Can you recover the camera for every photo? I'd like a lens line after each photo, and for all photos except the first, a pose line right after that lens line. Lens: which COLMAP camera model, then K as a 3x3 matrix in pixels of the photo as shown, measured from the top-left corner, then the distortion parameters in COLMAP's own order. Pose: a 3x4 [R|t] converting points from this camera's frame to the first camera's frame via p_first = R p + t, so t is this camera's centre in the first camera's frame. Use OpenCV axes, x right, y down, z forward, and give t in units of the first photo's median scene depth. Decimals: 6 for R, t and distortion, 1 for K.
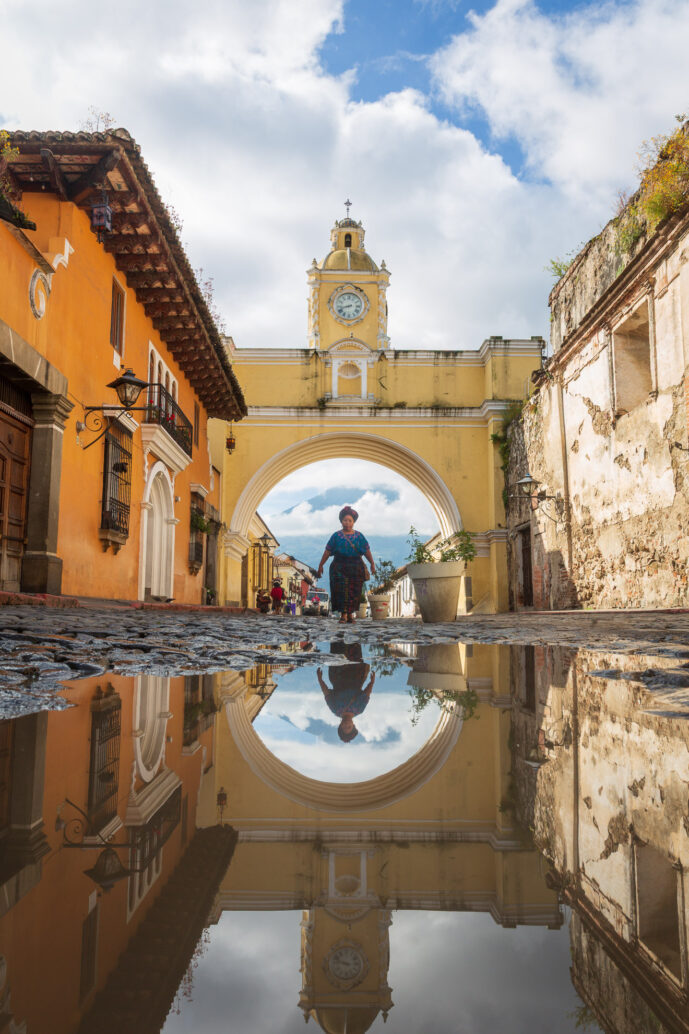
lens RADIAL K [[762.6, 0, 344.5], [0, 762.6, 517.0], [0, 0, 1]] dist [0.006003, 0.001257]
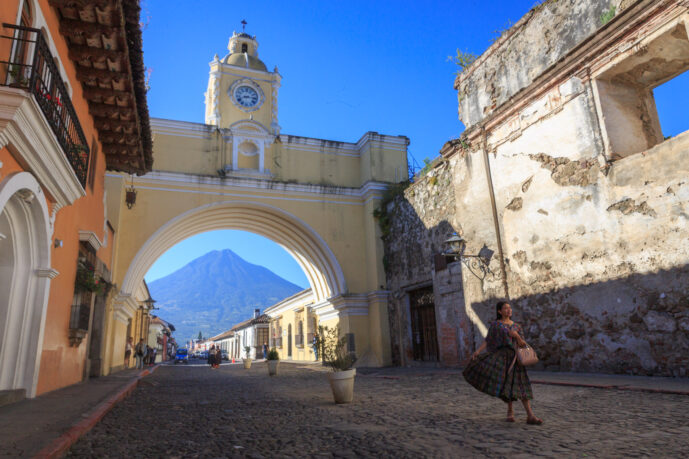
lens RADIAL K [[450.3, 0, 344.5], [0, 450.3, 229.5], [0, 0, 1]] dist [0.008208, 0.001754]
pose [[0.943732, 0.045336, 0.327590, -0.082268], [-0.001875, 0.991277, -0.131785, 0.015453], [-0.330707, 0.123755, 0.935584, 0.402326]]
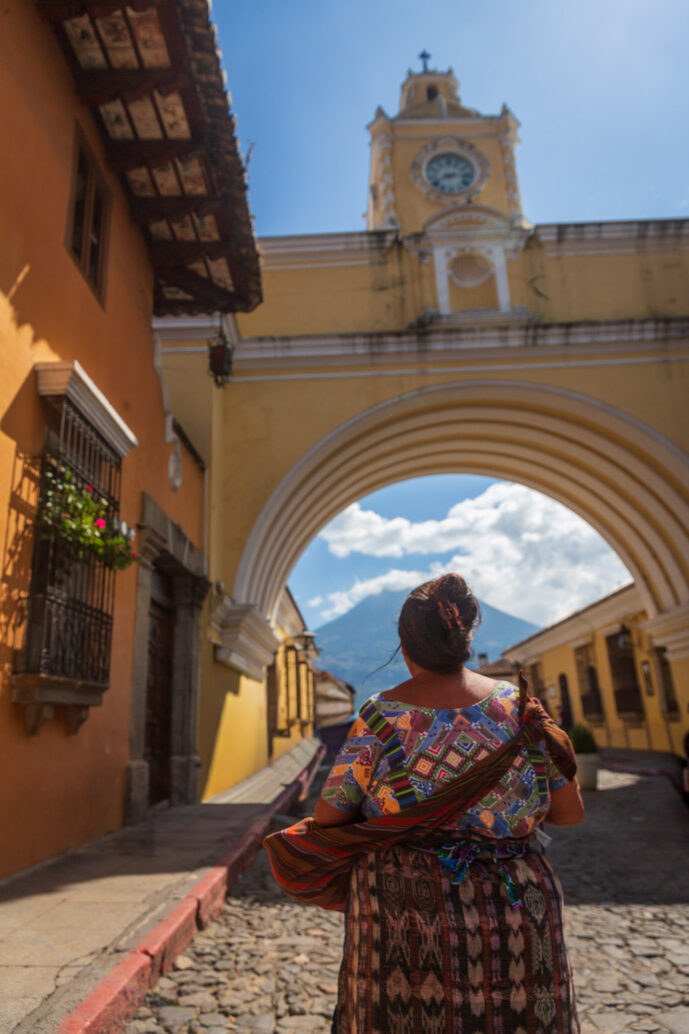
lens RADIAL K [[675.8, 0, 344.5], [0, 675.8, 517.0], [0, 0, 1]] dist [0.008208, 0.001754]
pose [[0.998439, -0.052510, -0.019046, -0.085165], [0.048475, 0.983971, -0.171613, 0.043697], [0.027752, 0.170422, 0.984980, 0.683677]]
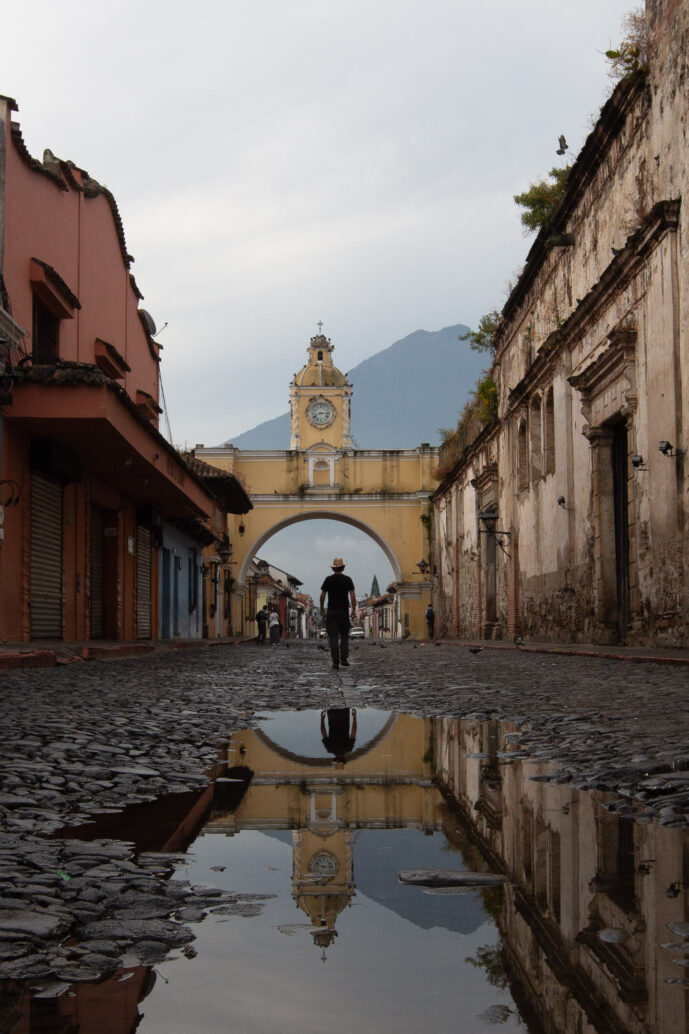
lens RADIAL K [[1364.8, 0, 345.5], [0, 1364.8, 600.4], [0, 0, 1]] dist [-0.013987, -0.010036]
pose [[0.999936, -0.011256, -0.001276, 0.058142], [0.011327, 0.994864, 0.100586, -0.227034], [0.000137, -0.100594, 0.994928, -1.710309]]
